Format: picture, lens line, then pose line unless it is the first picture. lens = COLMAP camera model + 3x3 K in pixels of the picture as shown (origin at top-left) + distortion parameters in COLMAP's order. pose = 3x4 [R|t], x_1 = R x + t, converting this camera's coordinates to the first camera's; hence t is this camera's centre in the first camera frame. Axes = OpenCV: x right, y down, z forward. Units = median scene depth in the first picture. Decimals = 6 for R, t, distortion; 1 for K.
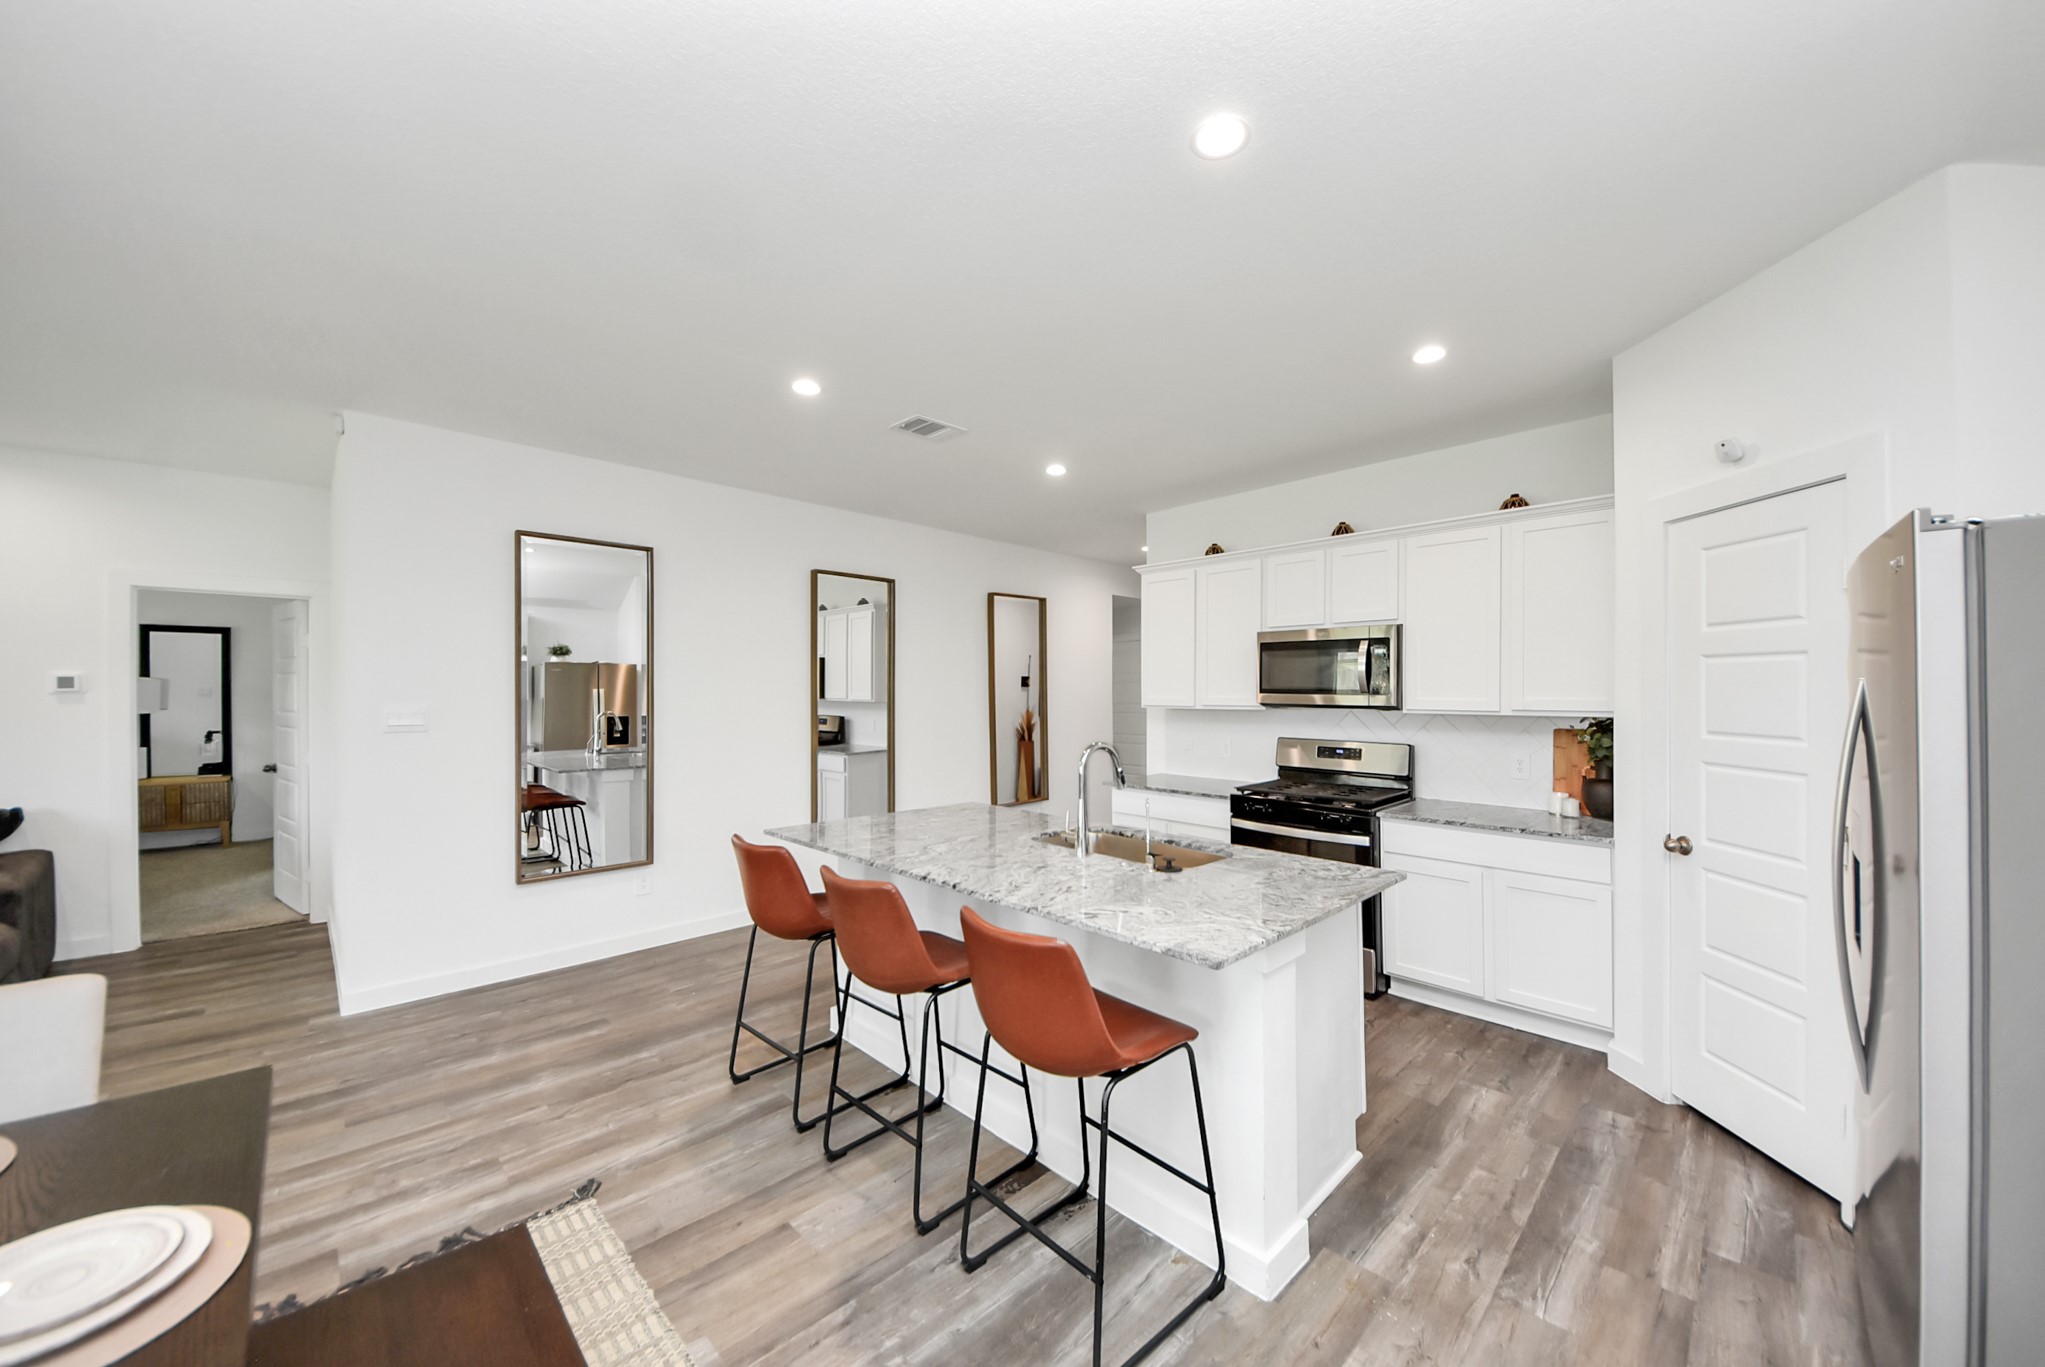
lens RADIAL K [[741.9, 0, 1021.8], [0, 741.9, 692.5], [0, 0, 1]] dist [-0.021105, -0.000125]
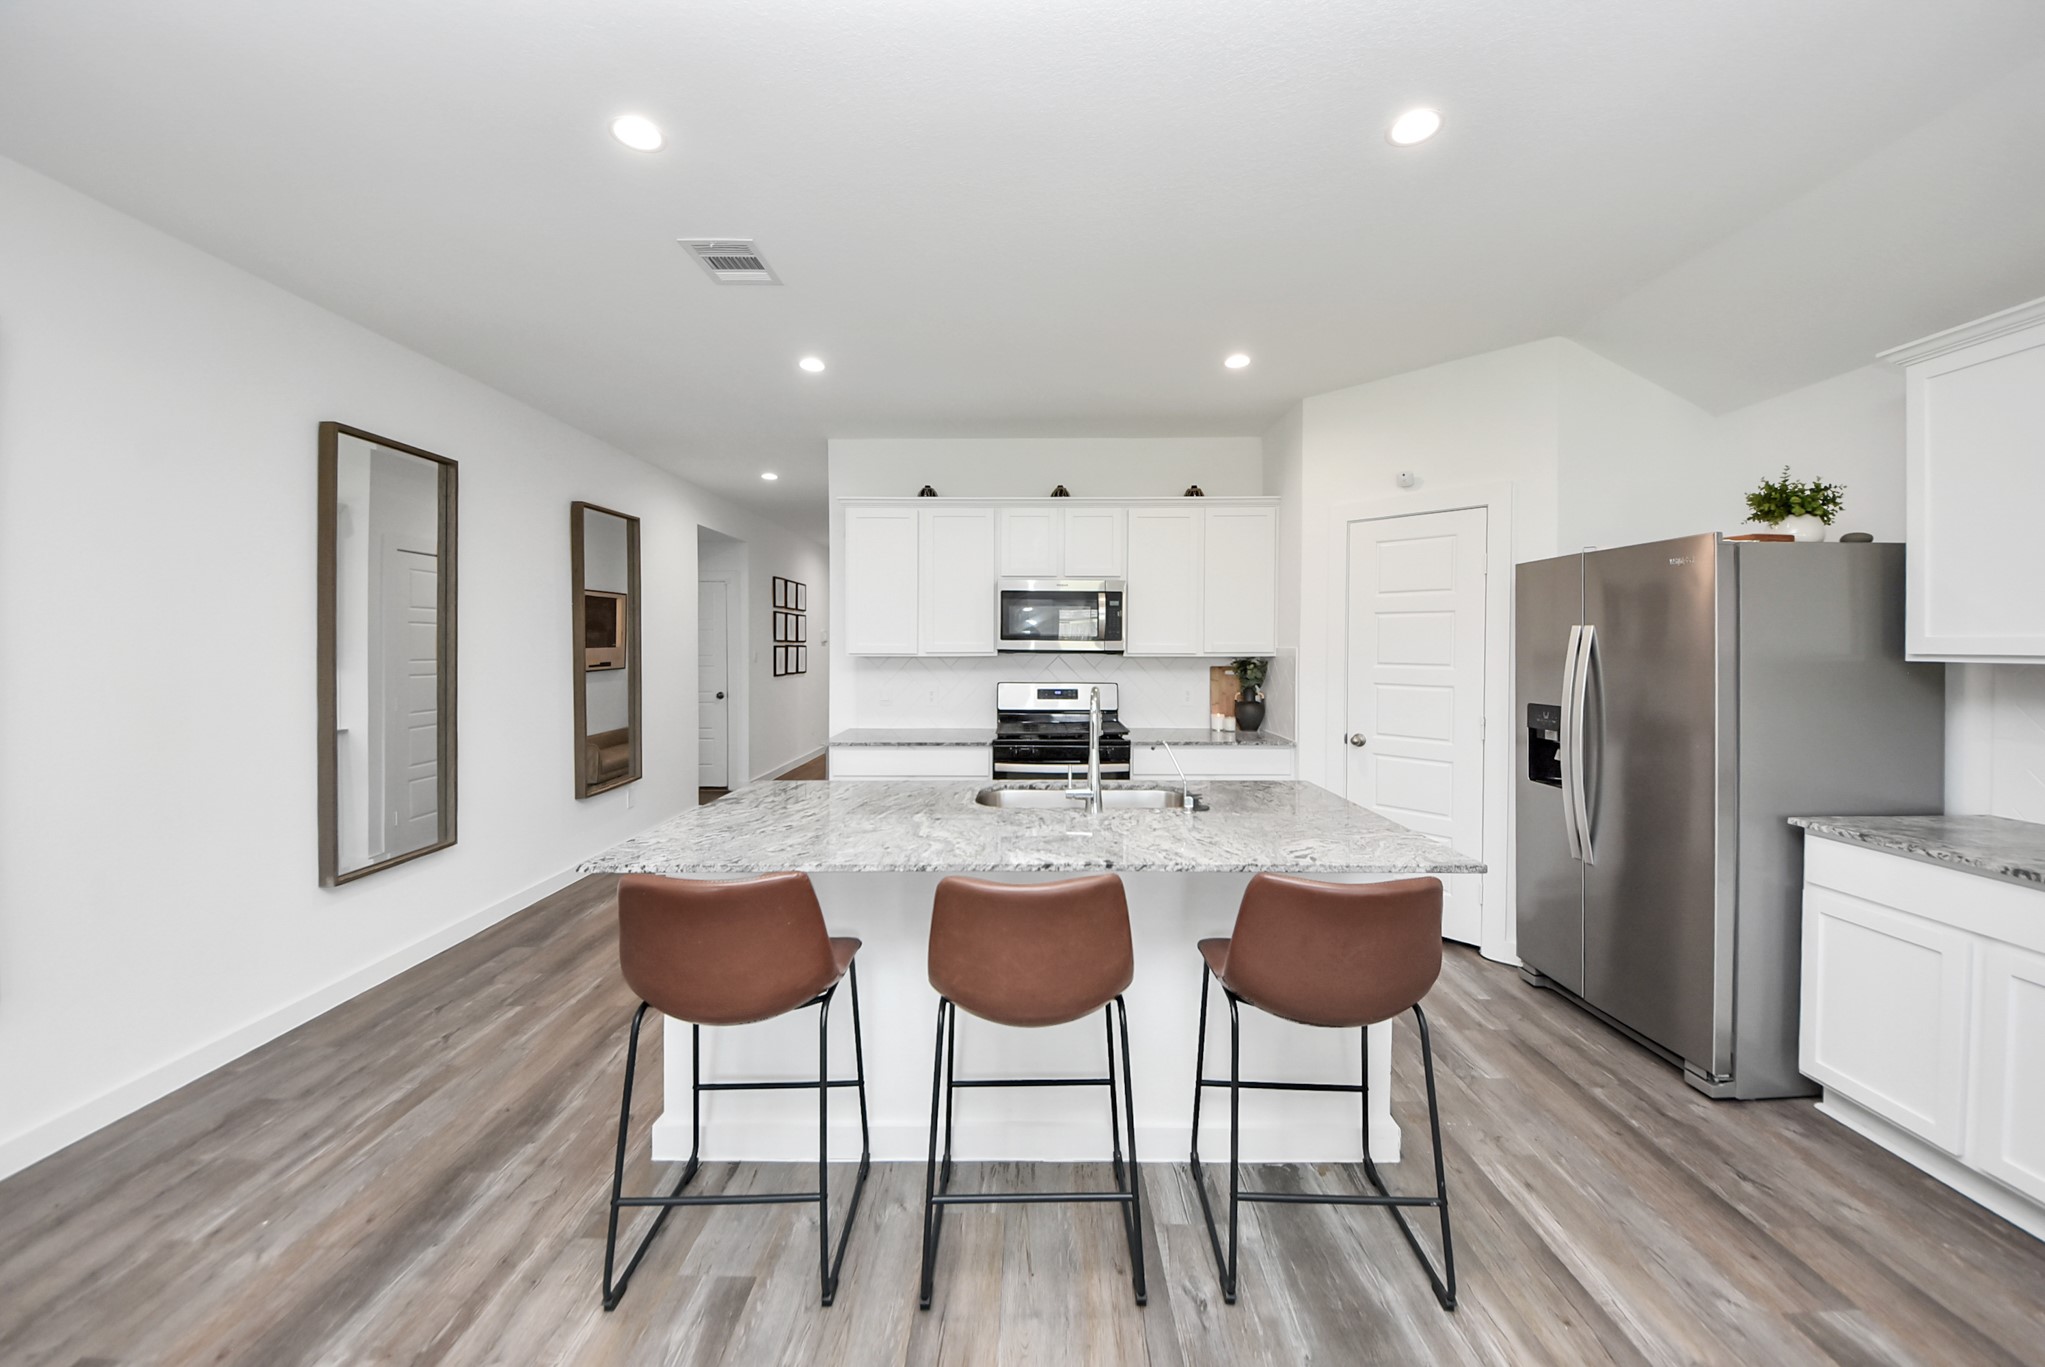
lens RADIAL K [[741.5, 0, 1017.4], [0, 741.5, 652.2], [0, 0, 1]] dist [0.026594, -0.018441]
pose [[0.712753, -0.014928, 0.701256, -0.460162], [0.004276, 0.999847, 0.016938, 0.000435], [-0.701402, -0.009074, 0.712708, 0.291415]]
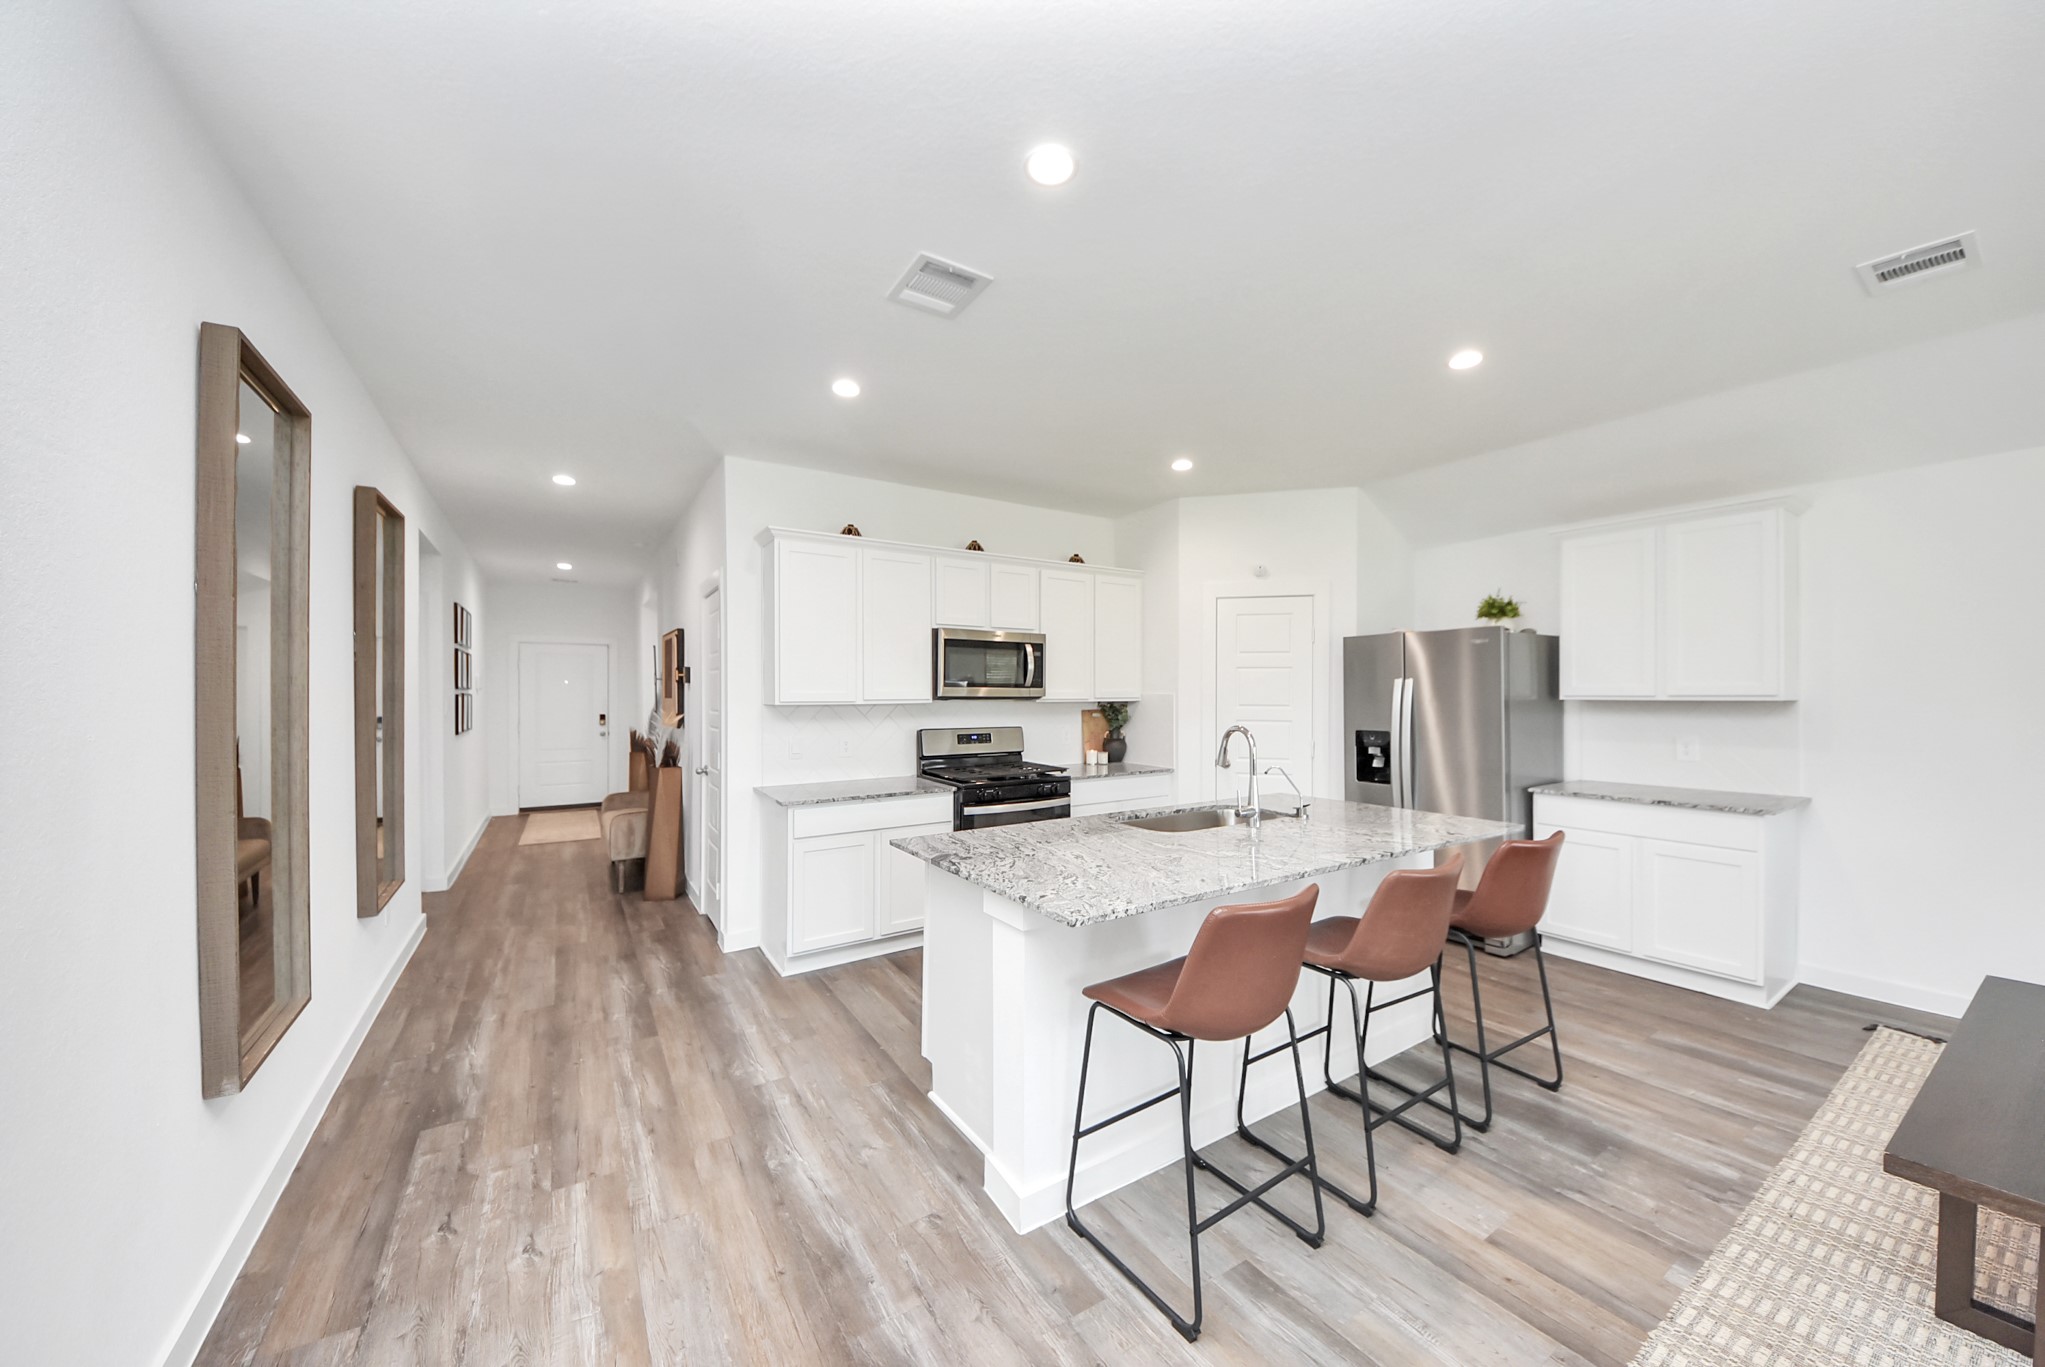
lens RADIAL K [[735.0, 0, 1022.5], [0, 735.0, 683.5], [0, 0, 1]] dist [0.008143, -0.008843]
pose [[0.207537, 0.002377, 0.978224, -0.802872], [0.002453, 0.999993, -0.002950, -0.001067], [-0.978224, 0.003012, 0.207530, 0.804479]]
